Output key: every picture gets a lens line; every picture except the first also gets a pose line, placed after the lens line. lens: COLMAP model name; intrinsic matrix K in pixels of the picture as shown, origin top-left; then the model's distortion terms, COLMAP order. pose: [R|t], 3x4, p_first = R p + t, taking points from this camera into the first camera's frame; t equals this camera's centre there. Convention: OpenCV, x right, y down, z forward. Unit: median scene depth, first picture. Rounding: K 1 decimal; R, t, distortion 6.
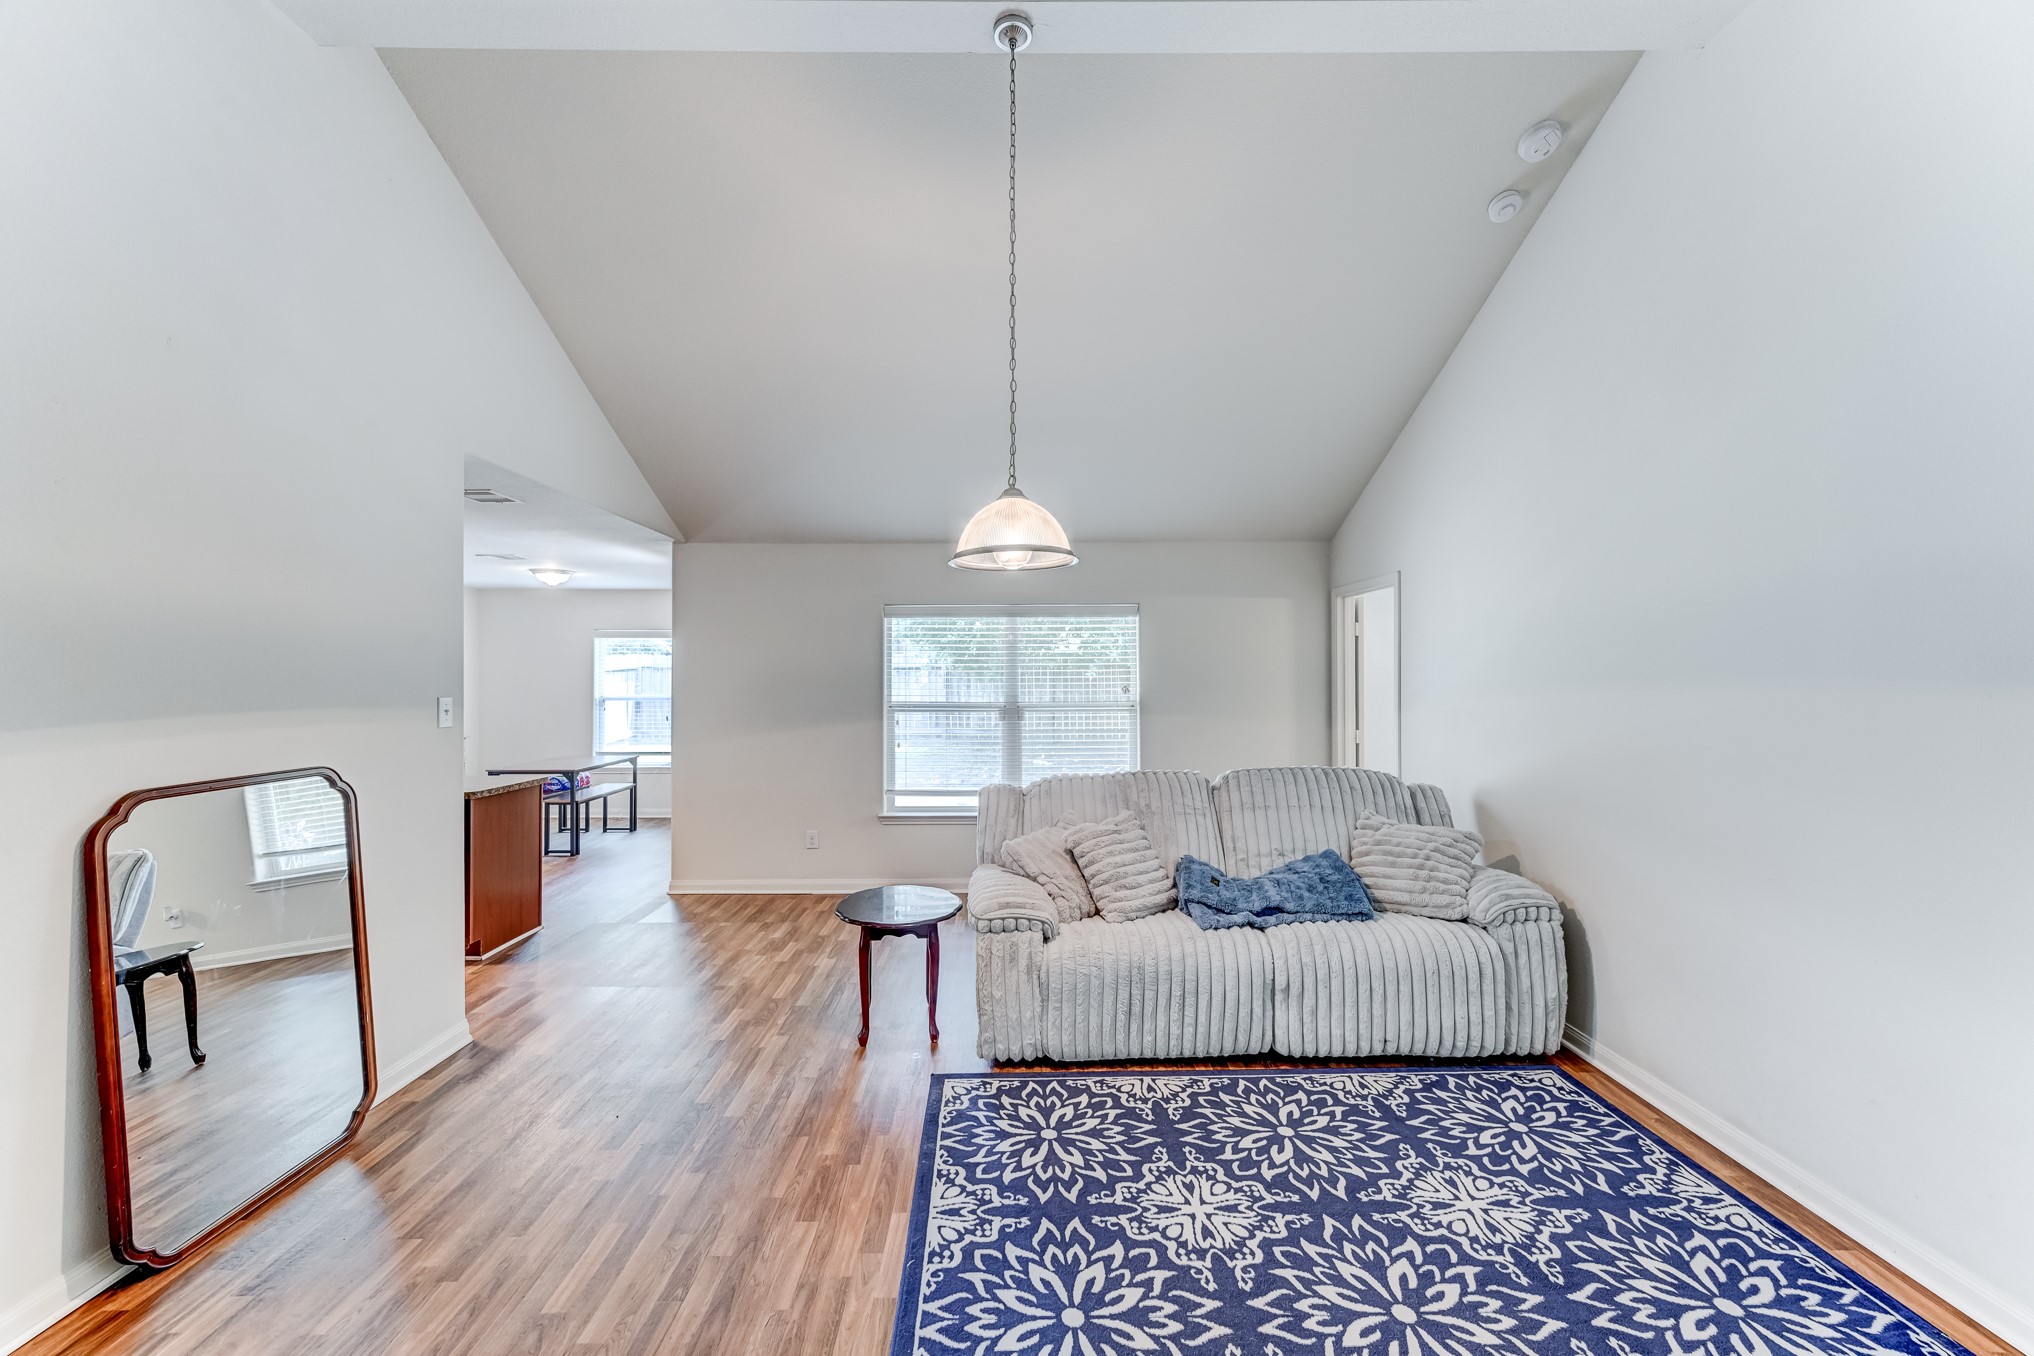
lens RADIAL K [[783.7, 0, 1018.0], [0, 783.7, 662.6], [0, 0, 1]] dist [0.009627, 0.000269]
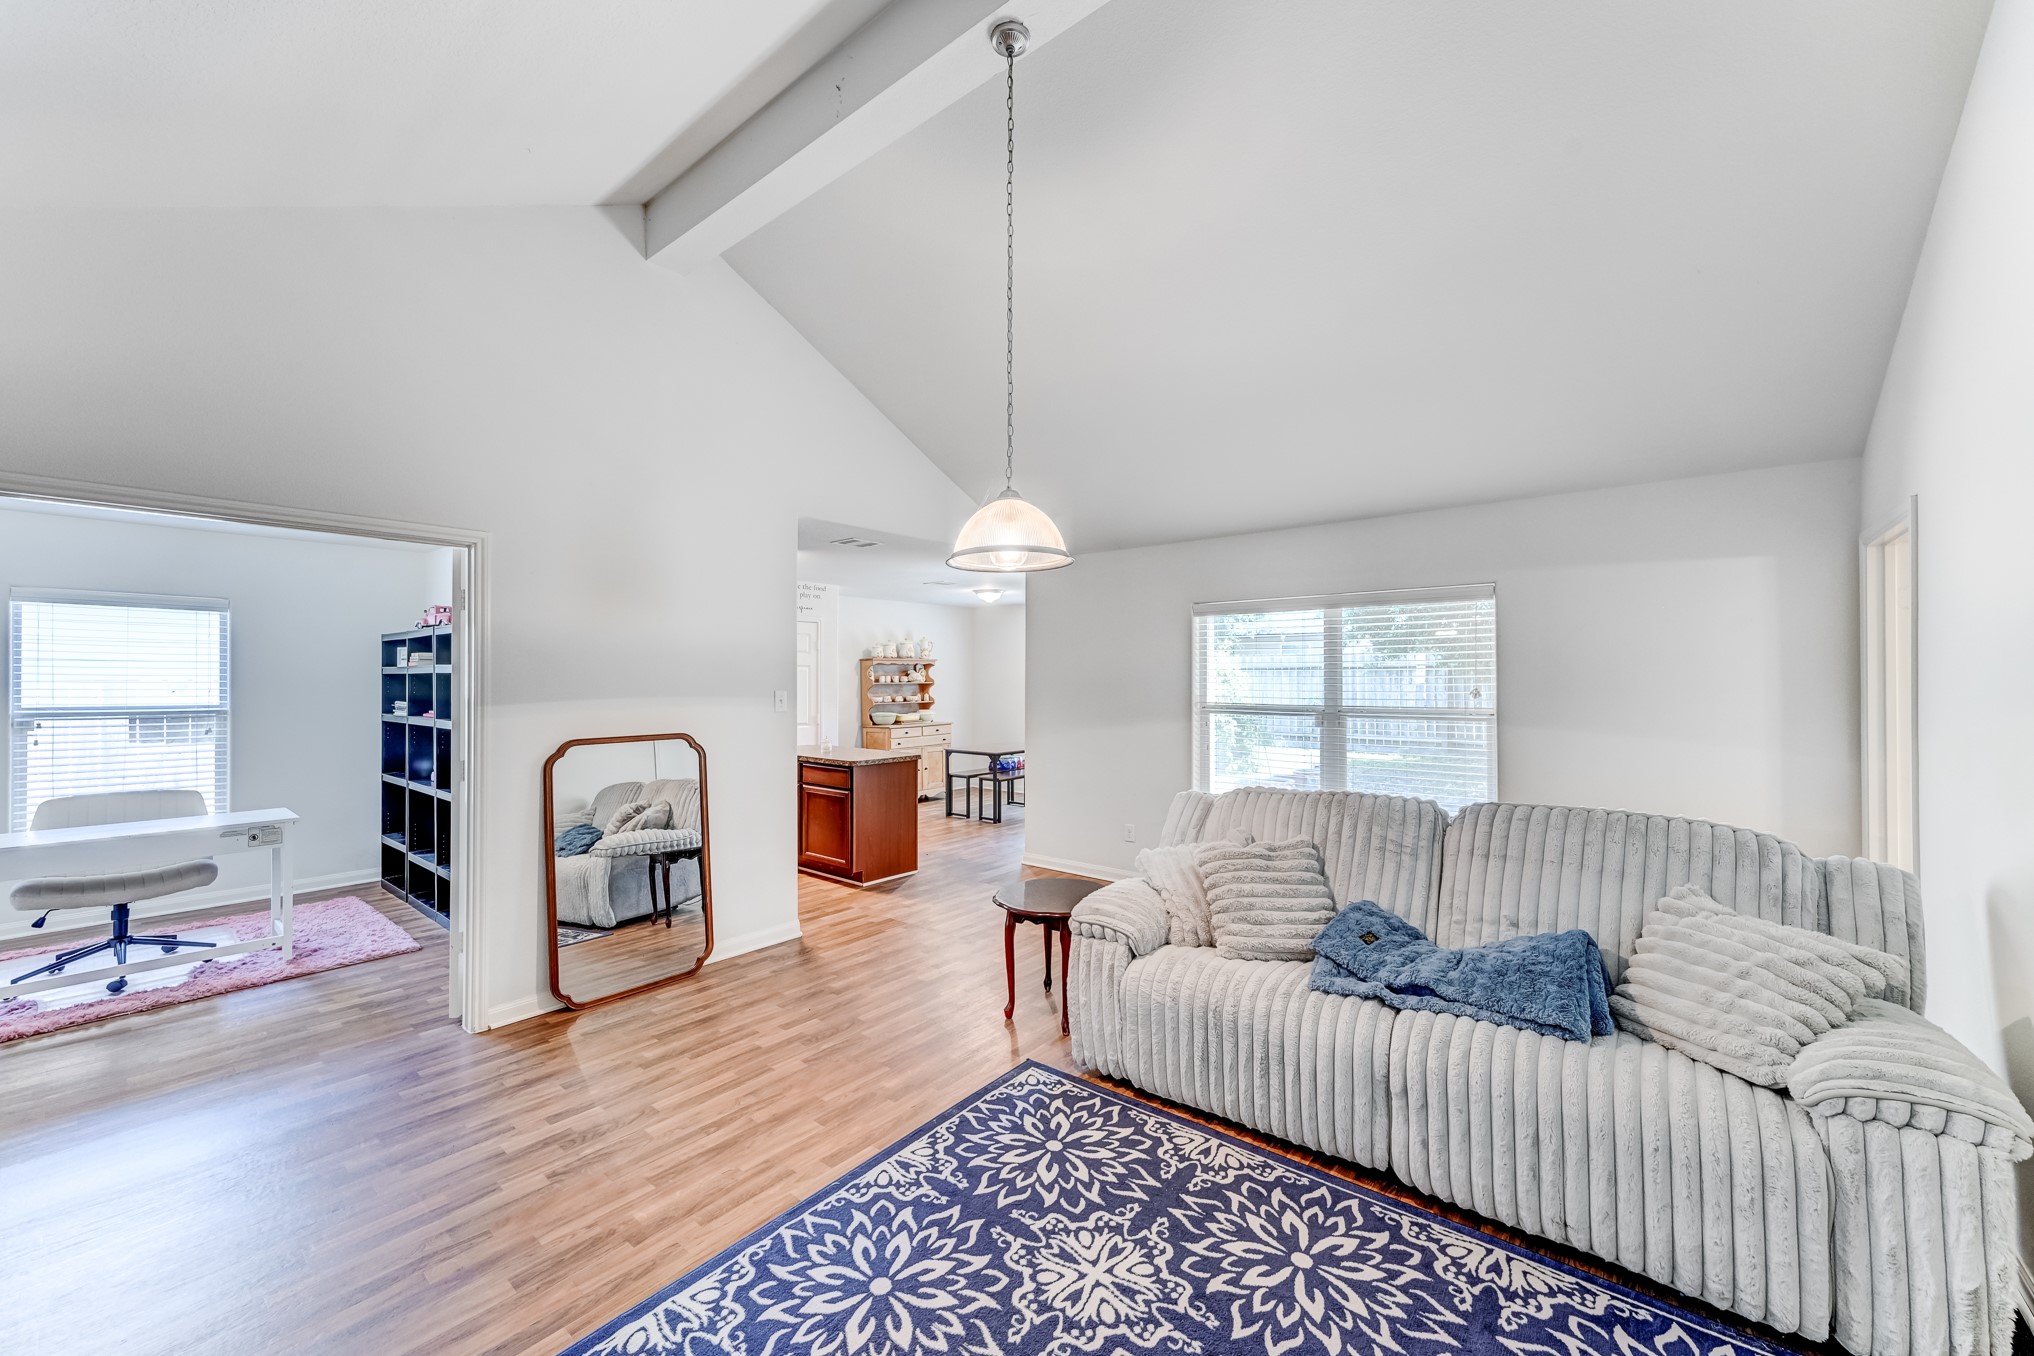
lens RADIAL K [[783.7, 0, 1011.2], [0, 783.7, 657.6], [0, 0, 1]] dist [0.009627, 0.000269]
pose [[0.766841, -0.015327, -0.641654, 0.539359], [0.011205, 0.999882, -0.010494, 0.003053], [0.641739, 0.000857, 0.766922, 0.184384]]
